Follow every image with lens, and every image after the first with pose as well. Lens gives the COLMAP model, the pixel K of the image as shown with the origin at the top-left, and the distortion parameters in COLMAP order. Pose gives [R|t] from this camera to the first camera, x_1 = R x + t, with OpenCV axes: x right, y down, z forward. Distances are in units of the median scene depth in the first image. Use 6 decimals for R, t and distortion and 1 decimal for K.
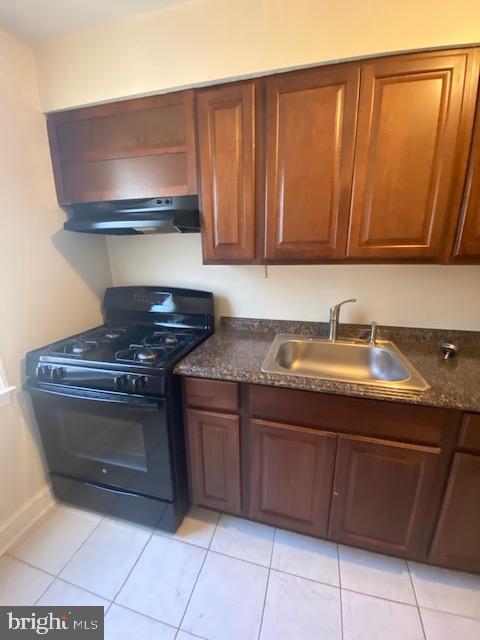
lens RADIAL K [[289.1, 0, 240.4], [0, 289.1, 343.3], [0, 0, 1]] dist [-0.000272, -0.000164]
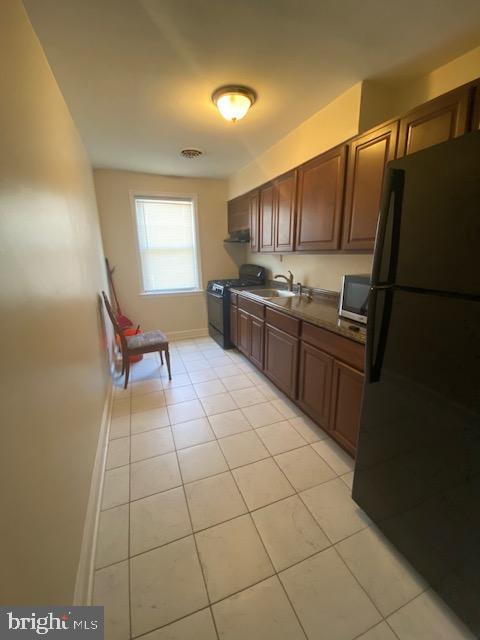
lens RADIAL K [[253.8, 0, 238.7], [0, 253.8, 323.3], [0, 0, 1]] dist [0.000640, -0.013579]
pose [[0.617782, 0.200490, -0.760361, 1.335569], [-0.195500, 0.975750, 0.098442, 0.104132], [0.761659, 0.087835, 0.641997, -0.406442]]
